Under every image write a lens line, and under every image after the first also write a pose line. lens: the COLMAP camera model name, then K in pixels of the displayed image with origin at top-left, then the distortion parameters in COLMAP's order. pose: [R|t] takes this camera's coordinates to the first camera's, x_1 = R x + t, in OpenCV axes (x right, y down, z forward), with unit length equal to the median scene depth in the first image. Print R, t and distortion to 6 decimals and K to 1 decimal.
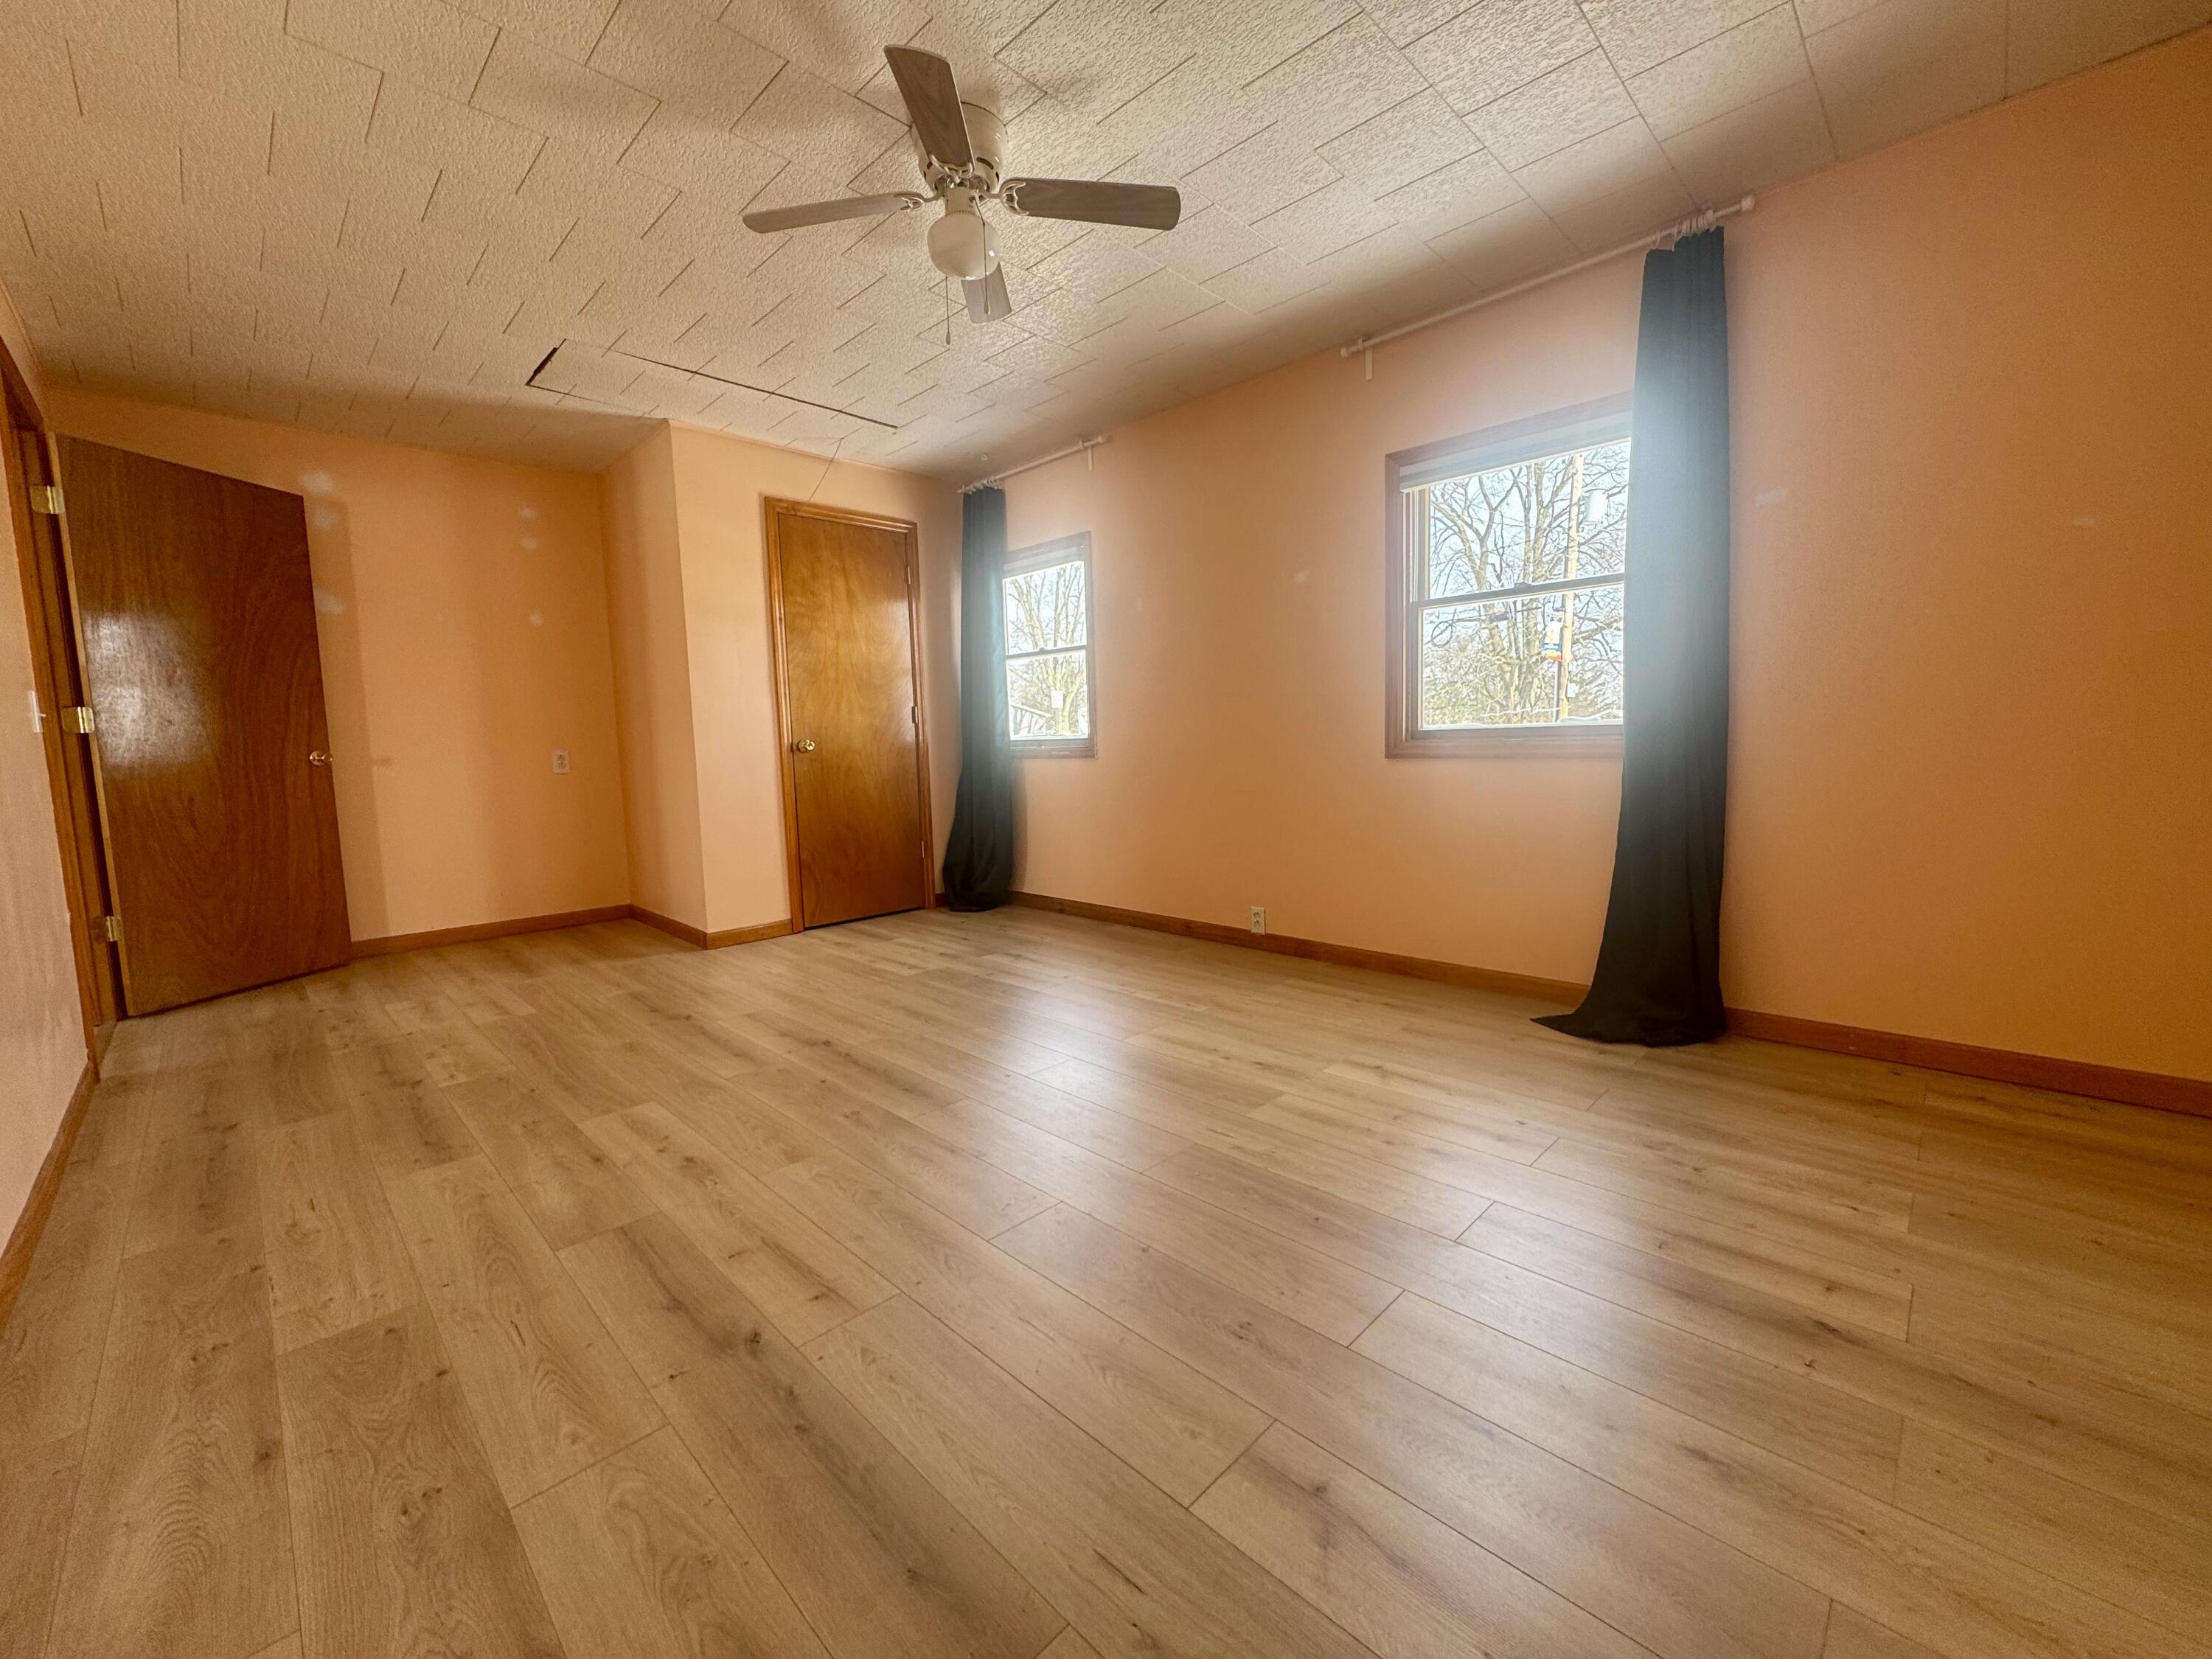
lens RADIAL K [[882.7, 0, 1104.8], [0, 882.7, 826.9], [0, 0, 1]] dist [-0.002271, 0.000173]
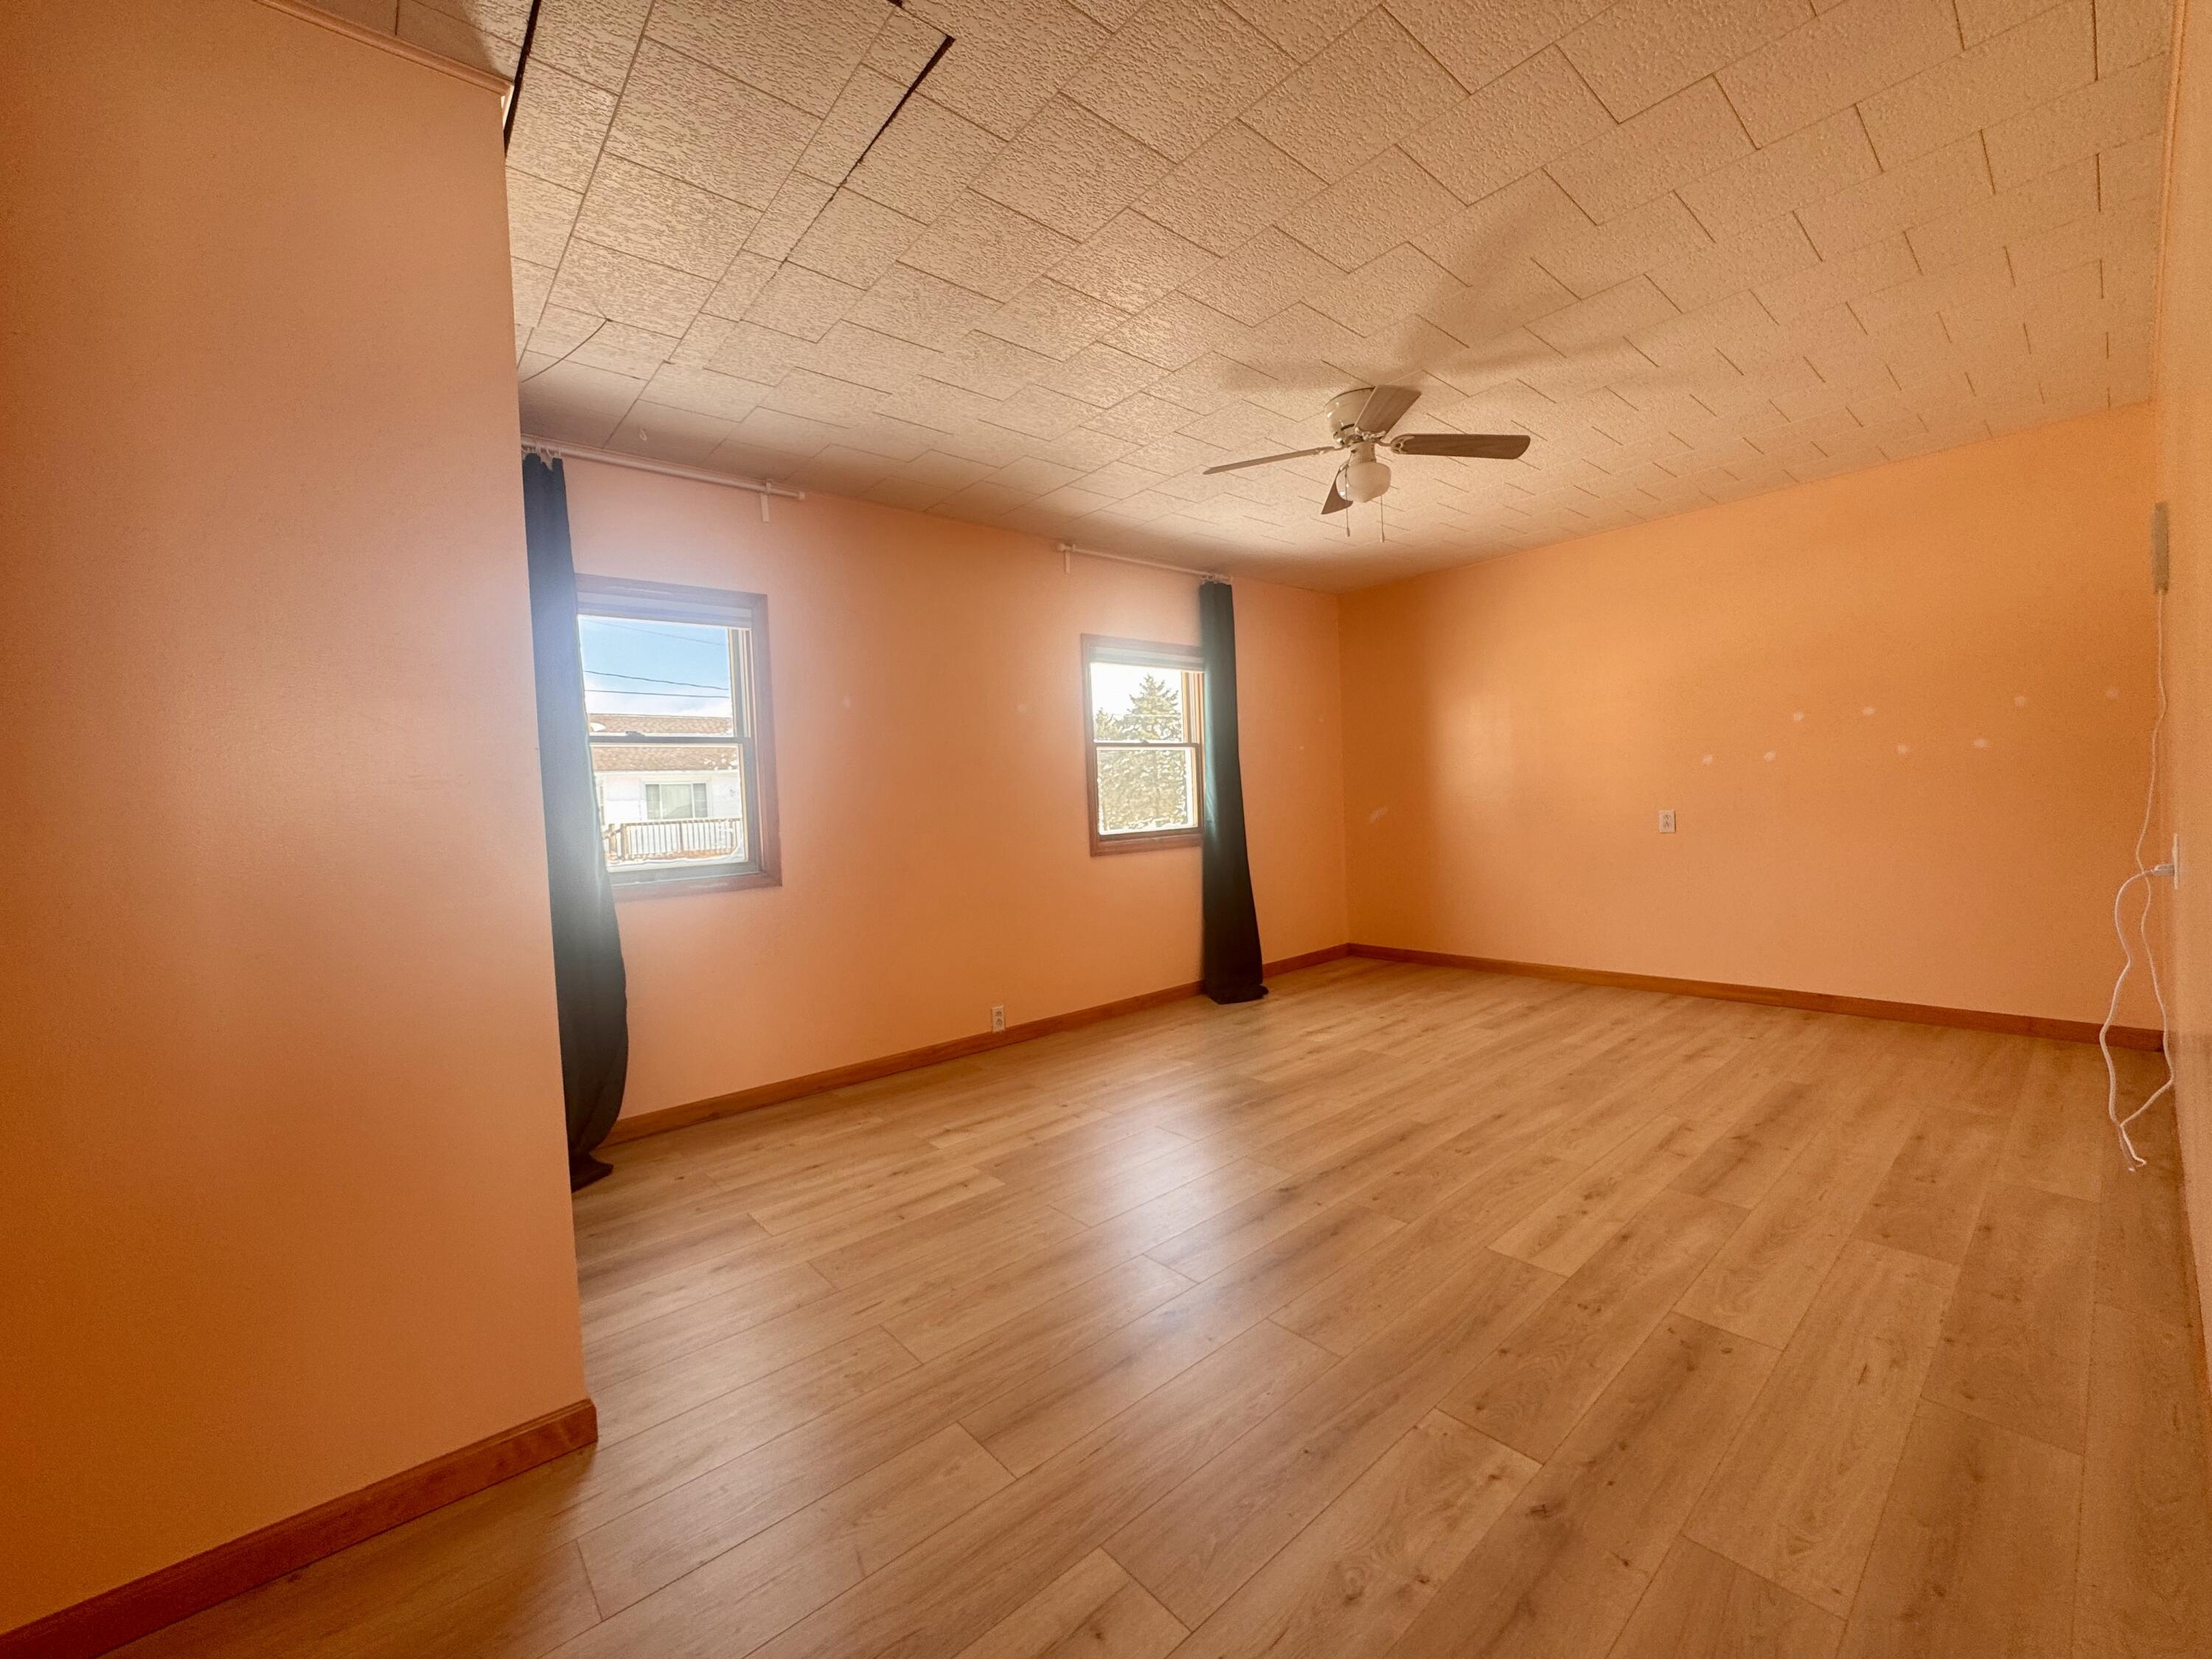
lens RADIAL K [[882.7, 0, 1104.8], [0, 882.7, 826.9], [0, 0, 1]] dist [-0.002271, 0.000173]
pose [[0.080499, -0.008169, 0.996721, -1.506530], [0.143105, 0.989702, -0.003446, -0.173516], [-0.986428, 0.142913, 0.080839, 1.315244]]
